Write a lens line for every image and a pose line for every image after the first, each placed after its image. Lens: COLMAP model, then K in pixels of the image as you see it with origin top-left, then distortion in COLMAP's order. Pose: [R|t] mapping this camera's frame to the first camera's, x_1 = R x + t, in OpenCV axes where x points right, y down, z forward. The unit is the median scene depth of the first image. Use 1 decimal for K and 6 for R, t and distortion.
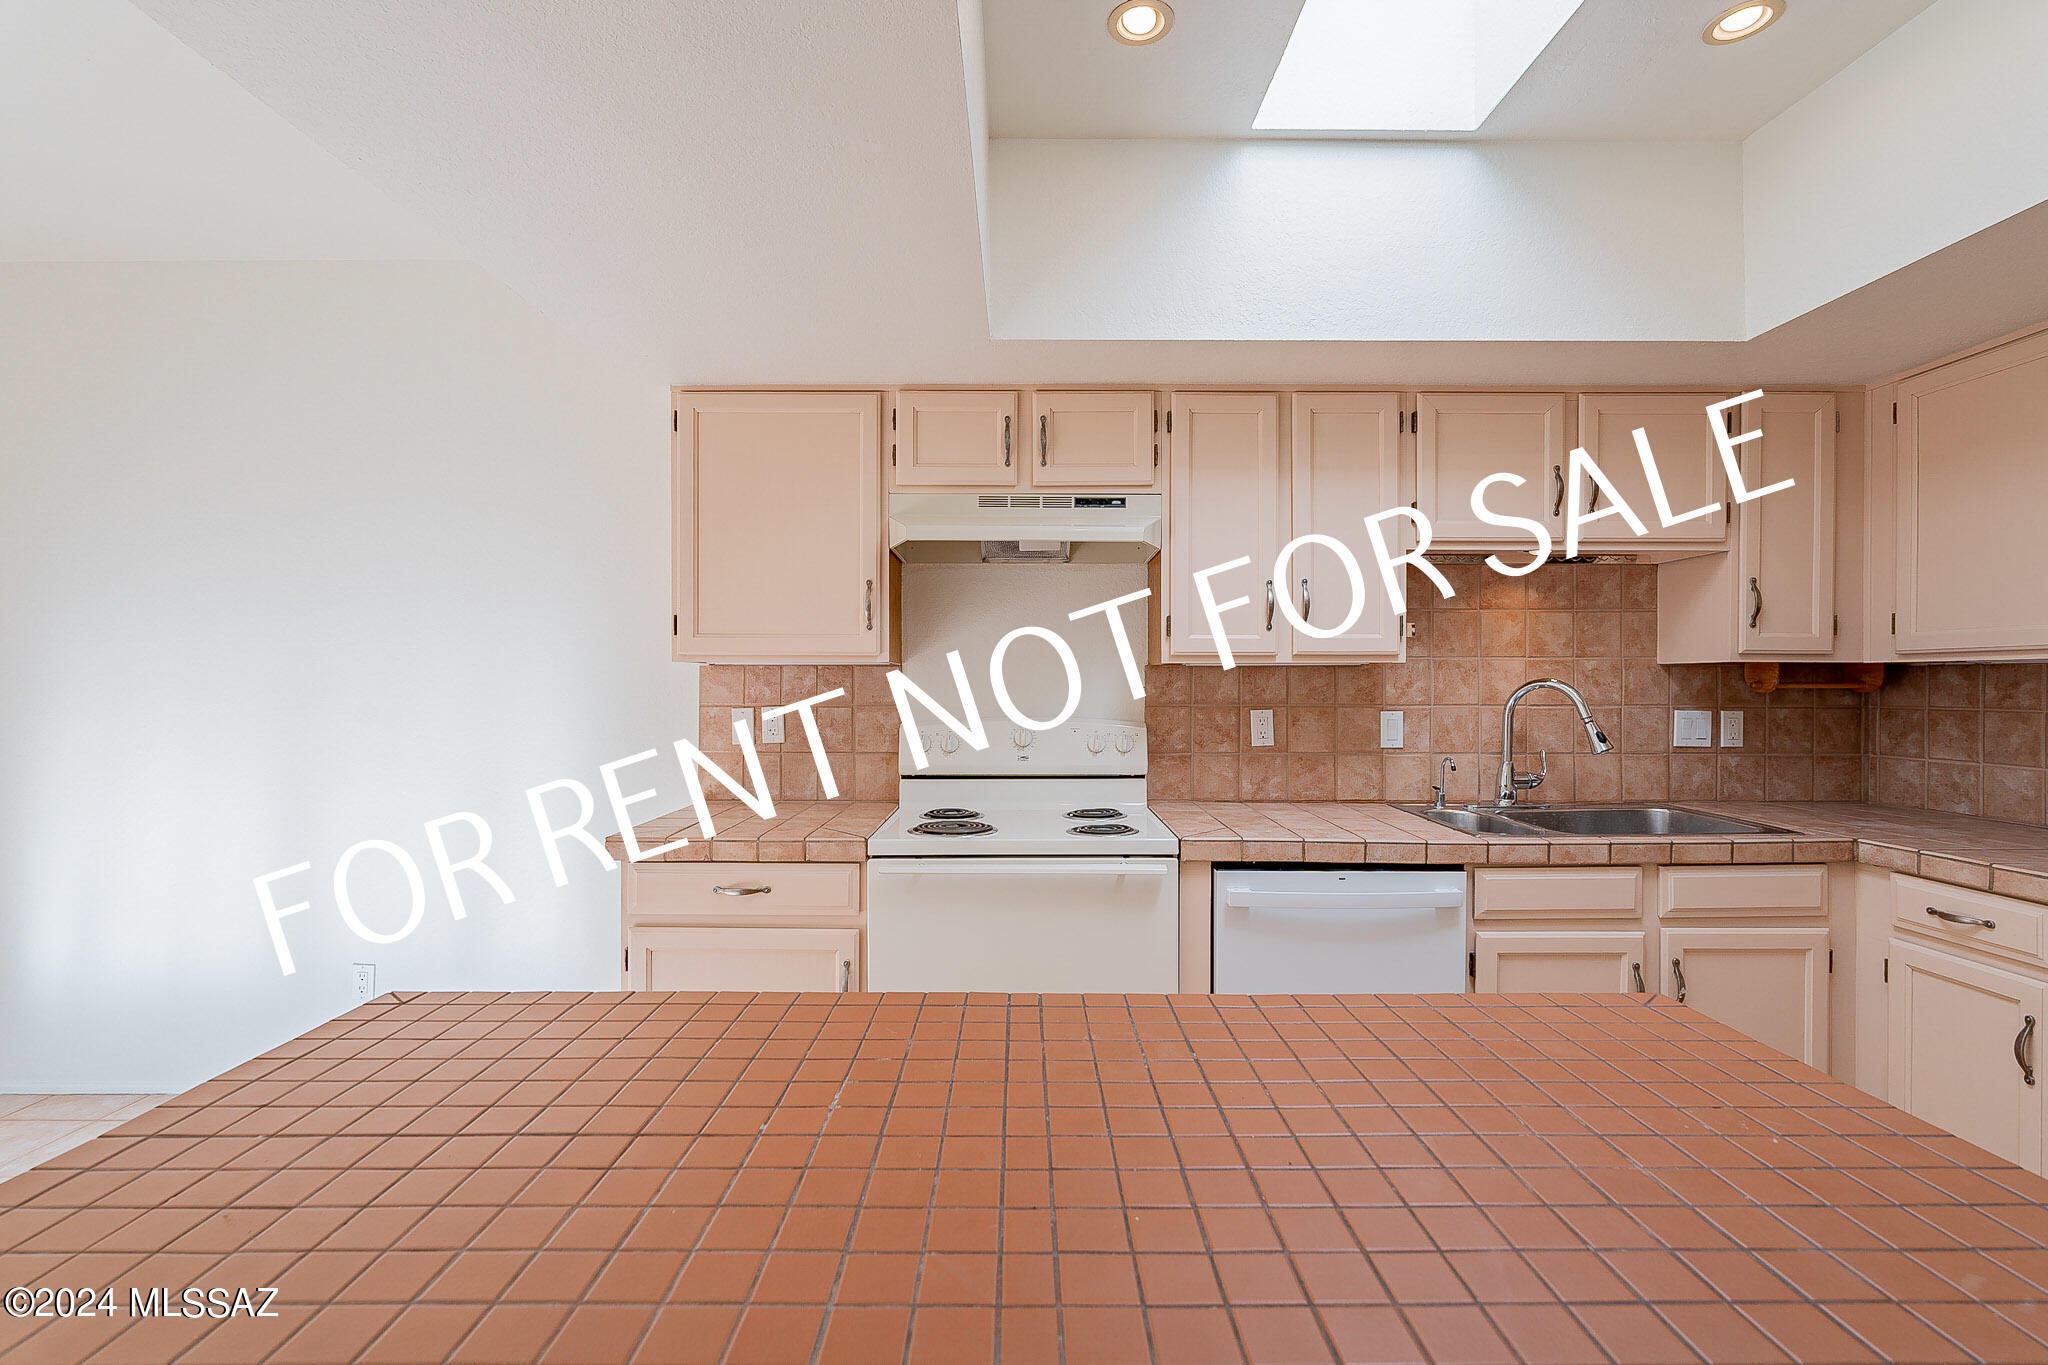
lens RADIAL K [[901.0, 0, 1021.6], [0, 901.0, 687.3], [0, 0, 1]] dist [-0.004615, 0.000023]
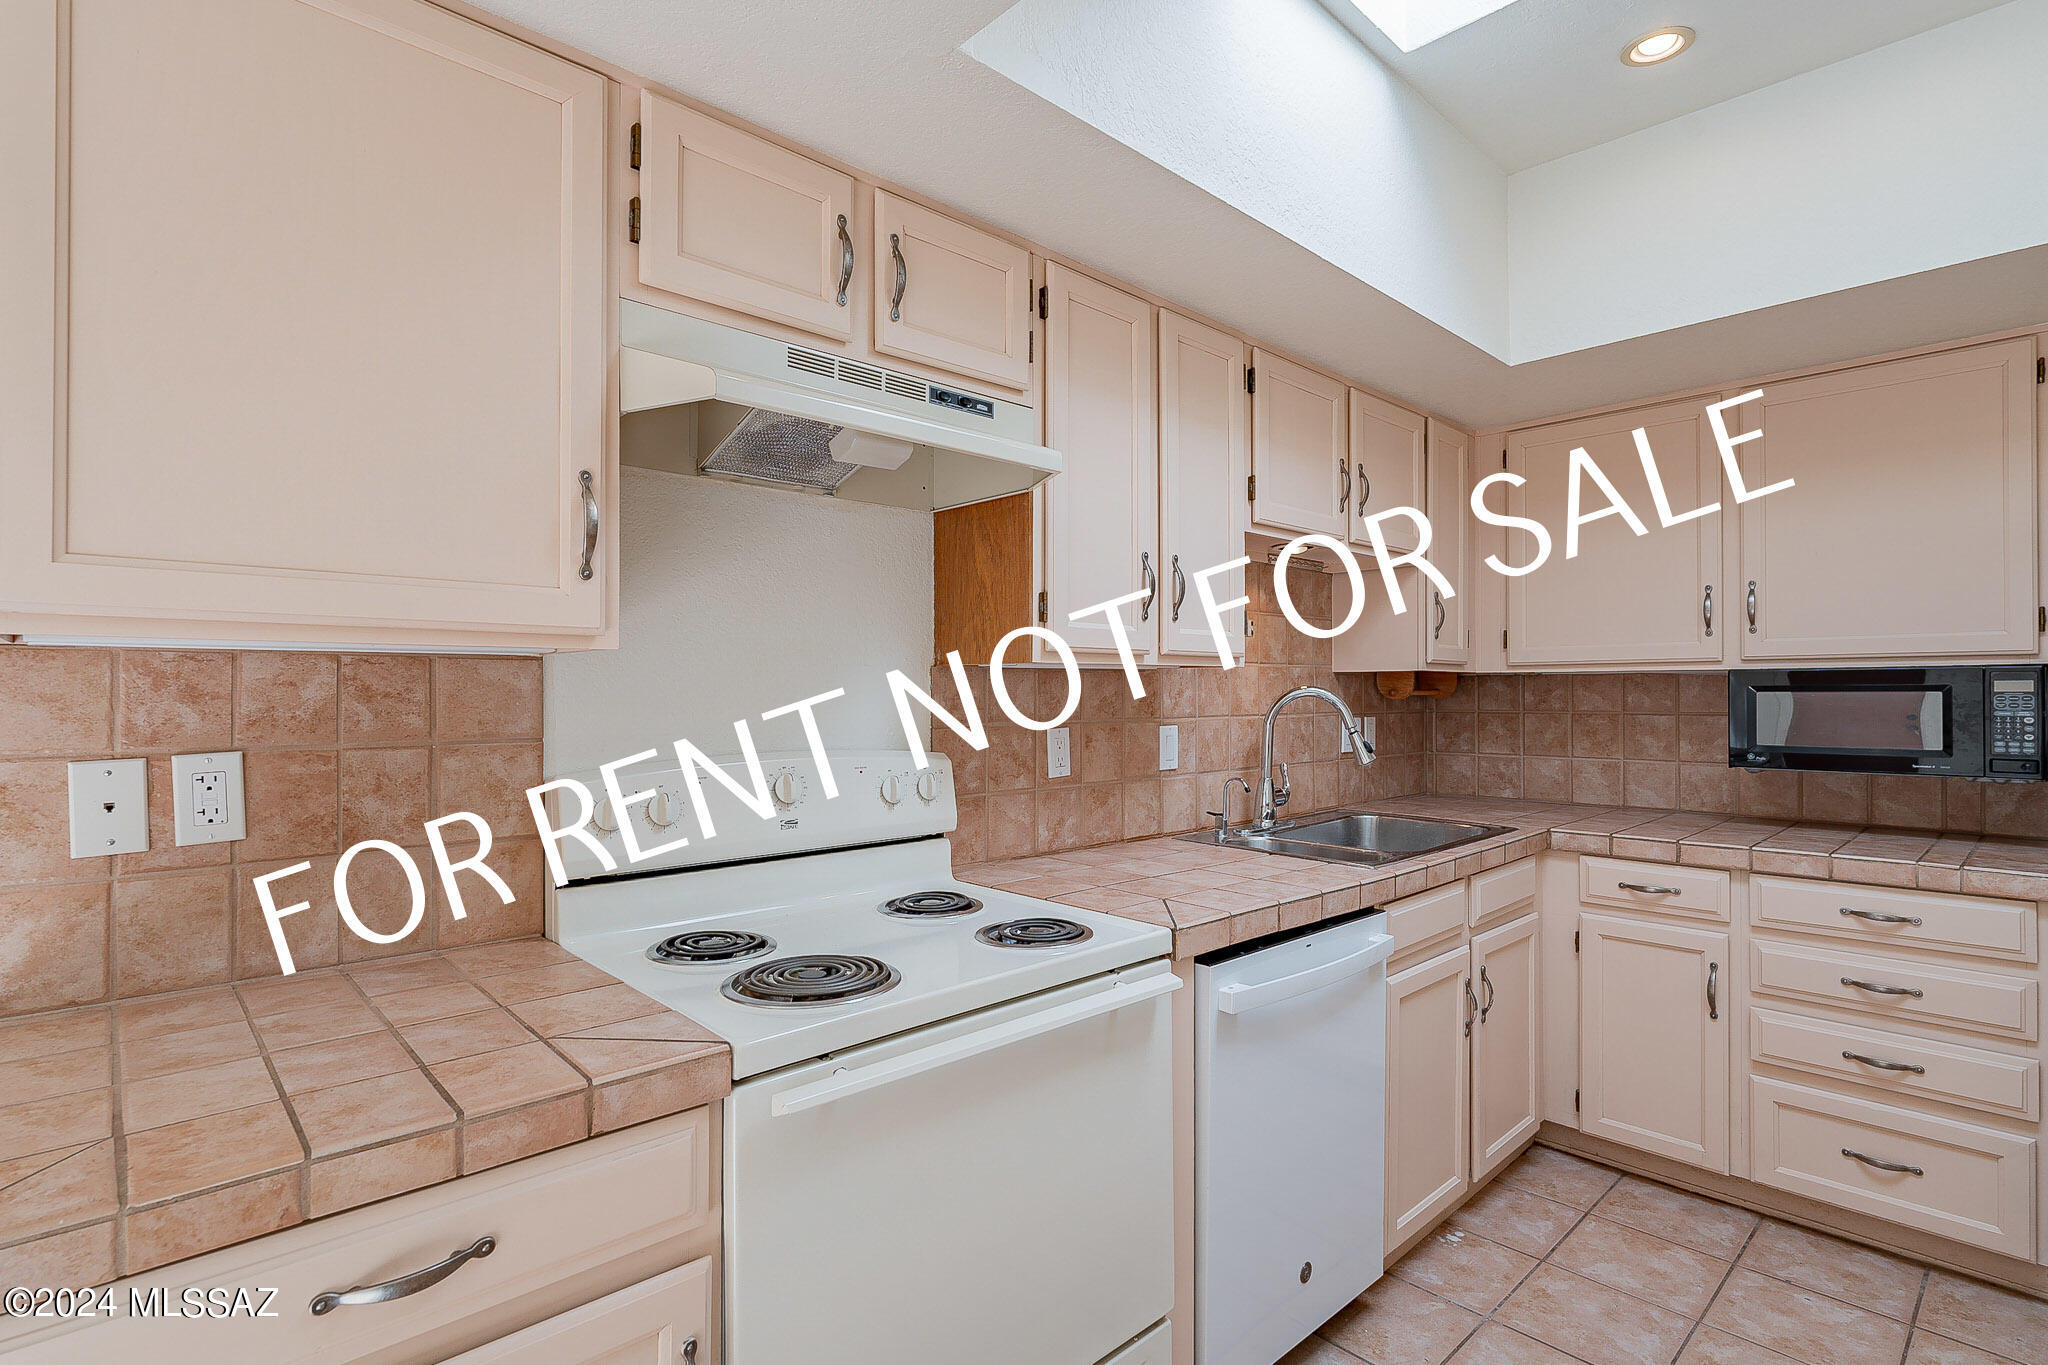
lens RADIAL K [[991.4, 0, 1024.0], [0, 991.4, 682.5], [0, 0, 1]] dist [-0.002836, 0.000427]
pose [[0.731455, 0.003576, 0.681880, -0.349258], [0.006938, 0.999895, -0.012686, -0.002595], [-0.681854, 0.014010, 0.731354, 0.474093]]
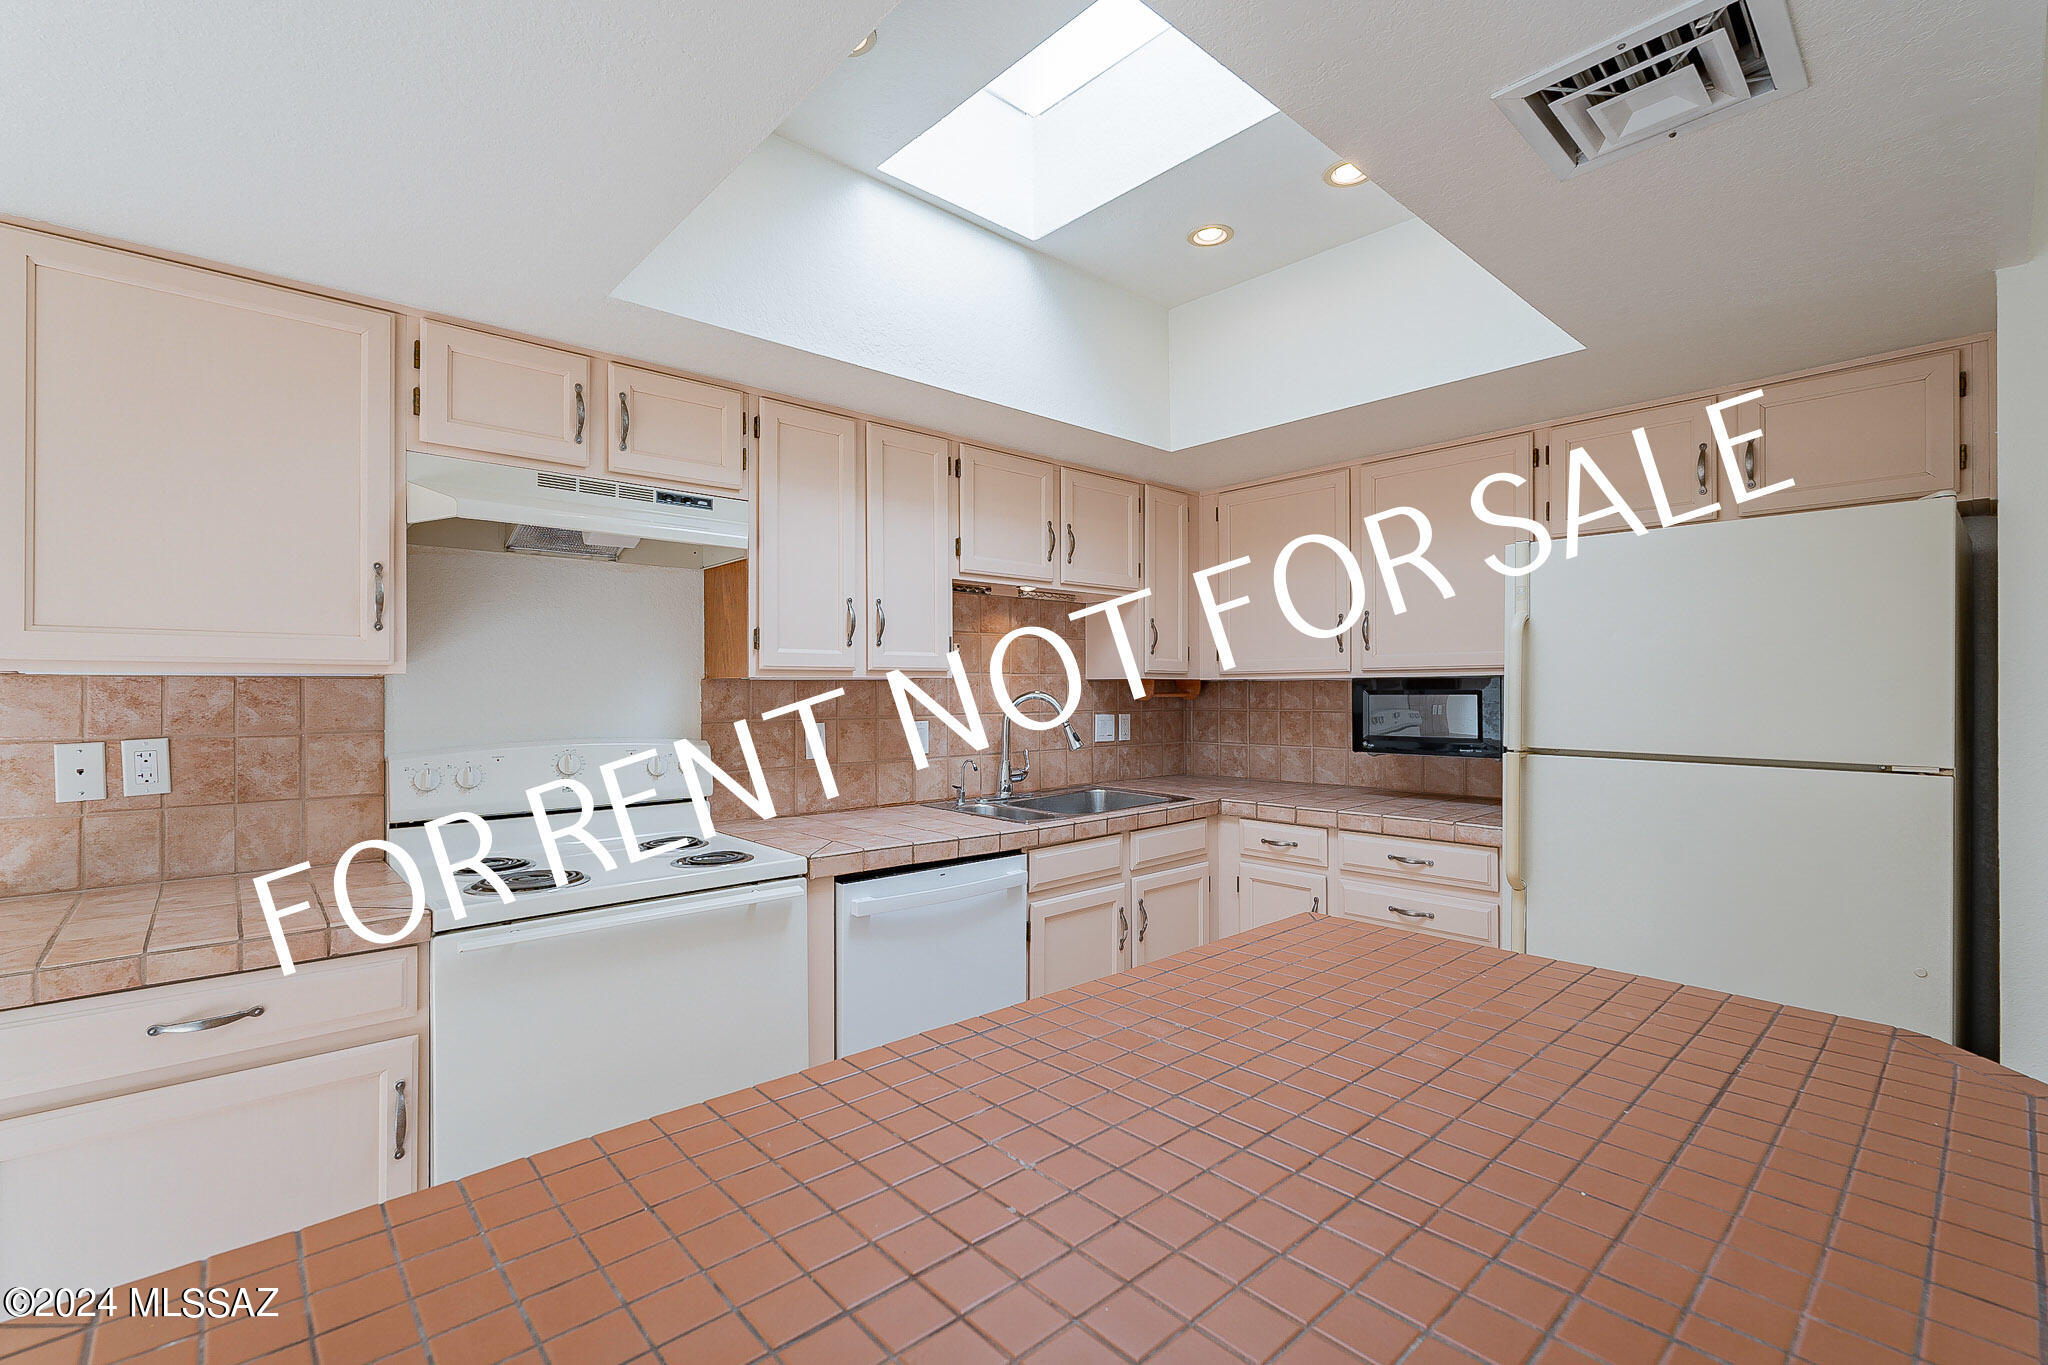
lens RADIAL K [[897.2, 0, 1025.1], [0, 897.2, 683.5], [0, 0, 1]] dist [-0.003364, 0.000027]
pose [[0.742227, 0.000950, 0.670148, -0.266099], [0.009134, 0.999892, -0.011534, -0.006579], [-0.670087, 0.014682, 0.742138, 0.099280]]
